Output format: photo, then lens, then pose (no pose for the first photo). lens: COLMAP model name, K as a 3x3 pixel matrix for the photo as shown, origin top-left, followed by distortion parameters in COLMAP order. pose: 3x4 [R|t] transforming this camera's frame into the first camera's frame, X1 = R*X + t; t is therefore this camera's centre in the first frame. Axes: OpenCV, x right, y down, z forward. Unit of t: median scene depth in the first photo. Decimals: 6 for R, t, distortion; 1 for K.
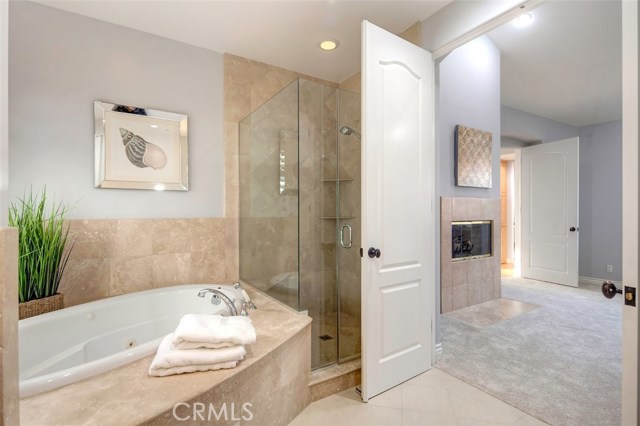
lens RADIAL K [[314.3, 0, 317.1], [0, 314.3, 214.8], [0, 0, 1]] dist [0.002937, -0.003628]
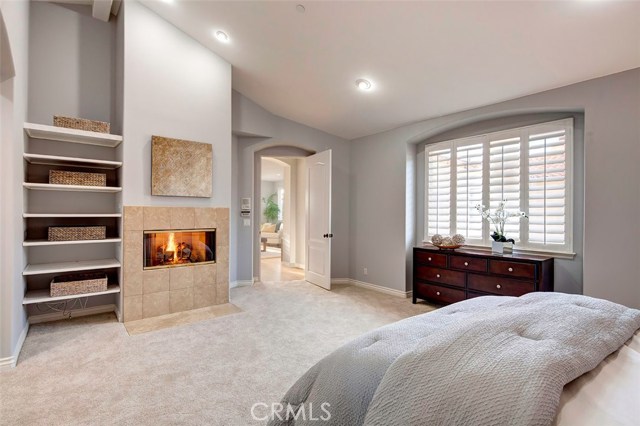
lens RADIAL K [[314.3, 0, 319.5], [0, 314.3, 214.2], [0, 0, 1]] dist [0.002937, -0.003628]
pose [[0.993514, 0.000902, 0.113704, 0.359649], [-0.000841, 0.999999, -0.000583, -0.012927], [-0.113704, 0.000484, 0.993515, -0.029543]]
